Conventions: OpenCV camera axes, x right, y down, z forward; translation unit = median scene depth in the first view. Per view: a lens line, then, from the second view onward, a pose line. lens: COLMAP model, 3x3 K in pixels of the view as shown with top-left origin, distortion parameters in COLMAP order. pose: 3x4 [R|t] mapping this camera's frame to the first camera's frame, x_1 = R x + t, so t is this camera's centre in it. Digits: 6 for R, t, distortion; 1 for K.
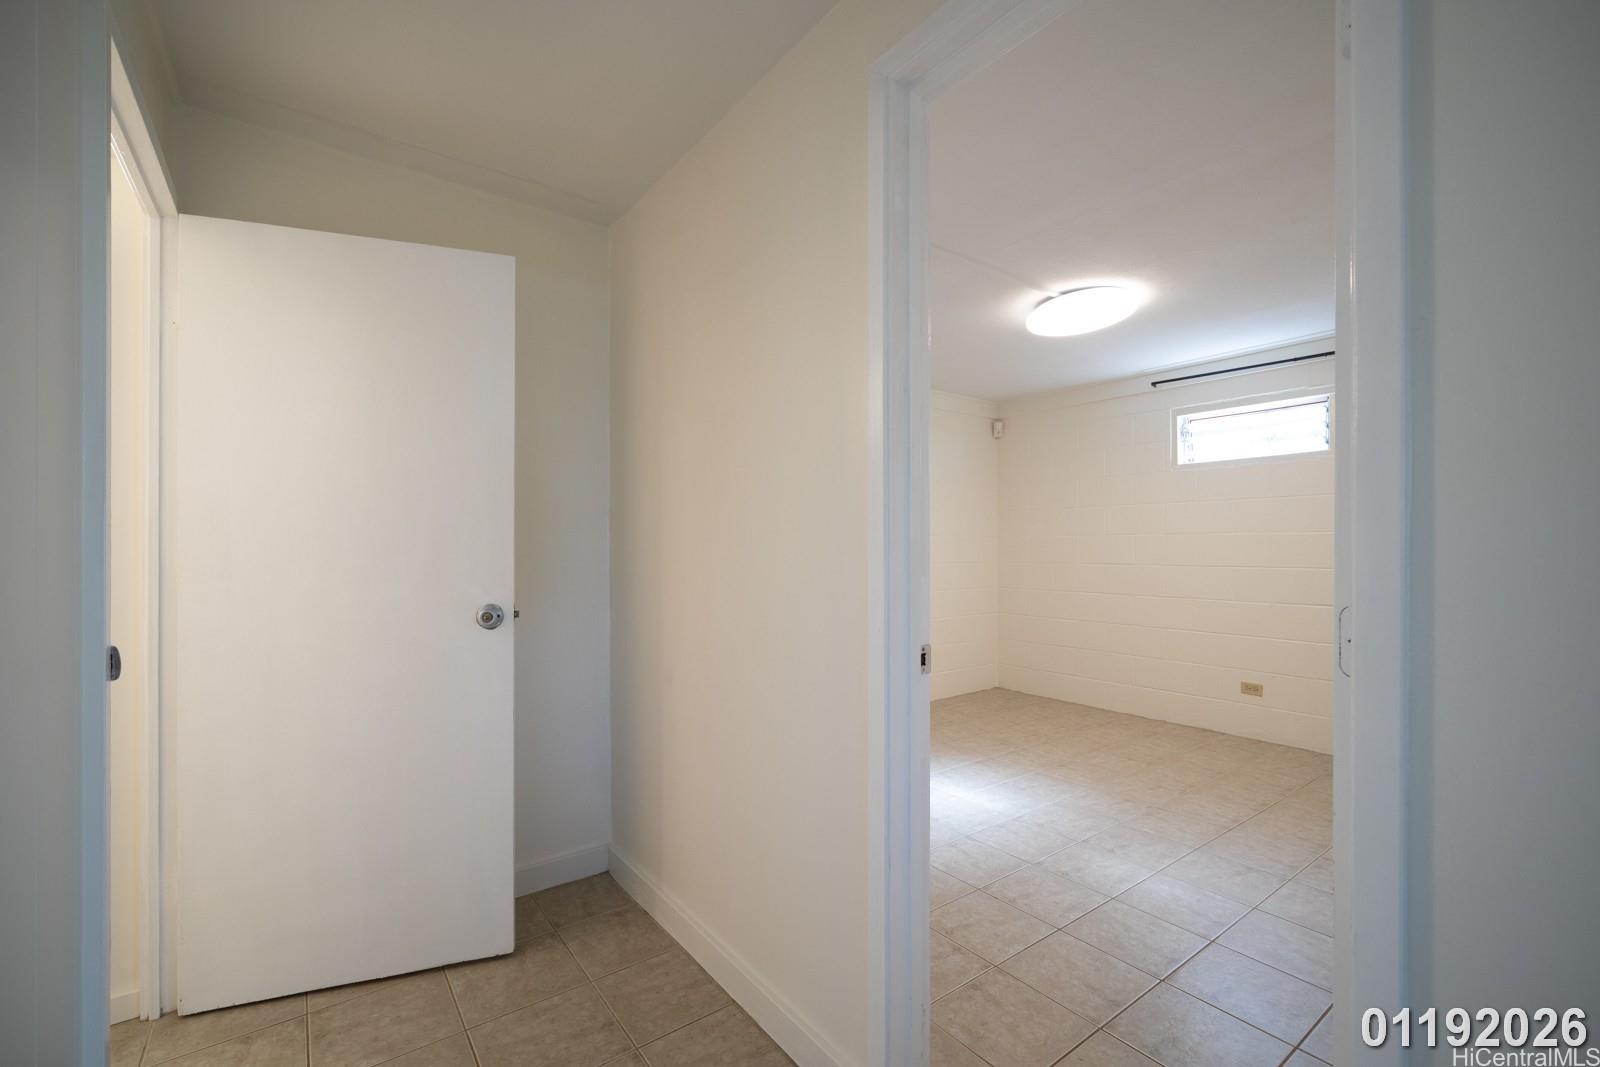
lens RADIAL K [[695.6, 0, 796.3], [0, 695.6, 543.3], [0, 0, 1]] dist [0.001345, 0.000242]
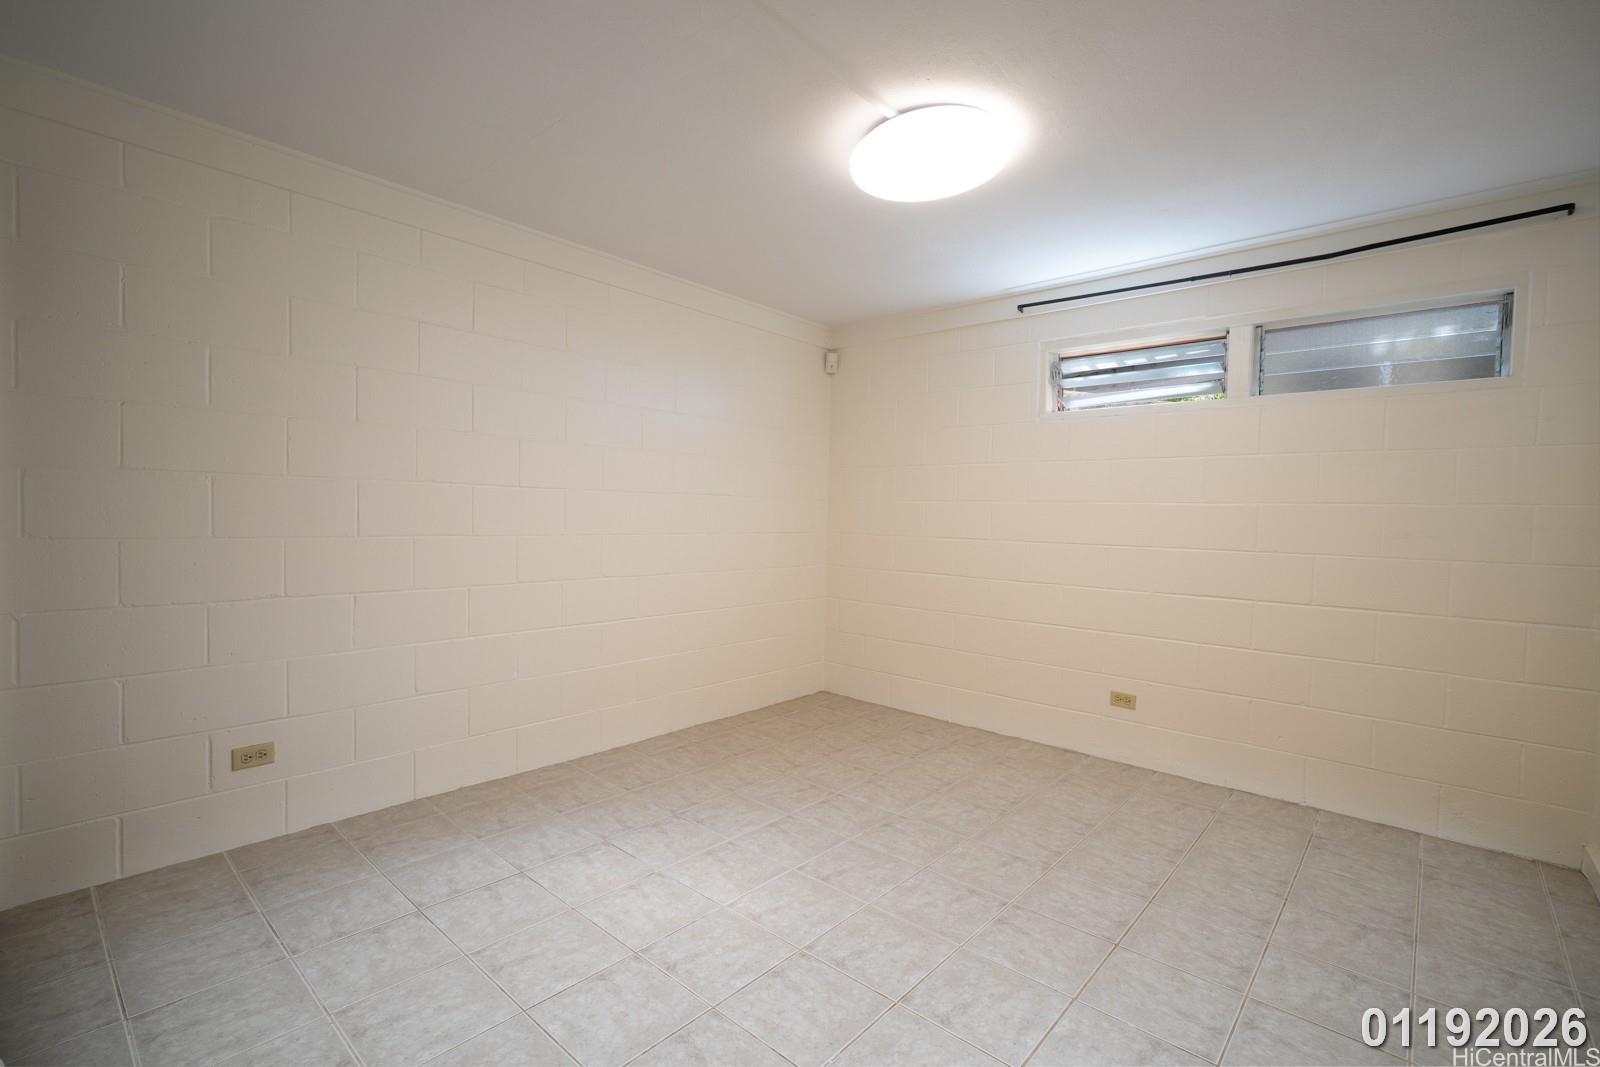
lens RADIAL K [[695.6, 0, 805.4], [0, 695.6, 529.2], [0, 0, 1]] dist [0.001345, 0.000242]
pose [[0.979528, 0.019816, 0.200330, 0.140071], [-0.025373, 0.999360, 0.025211, 0.004967], [-0.199702, -0.029778, 0.979404, 0.306140]]
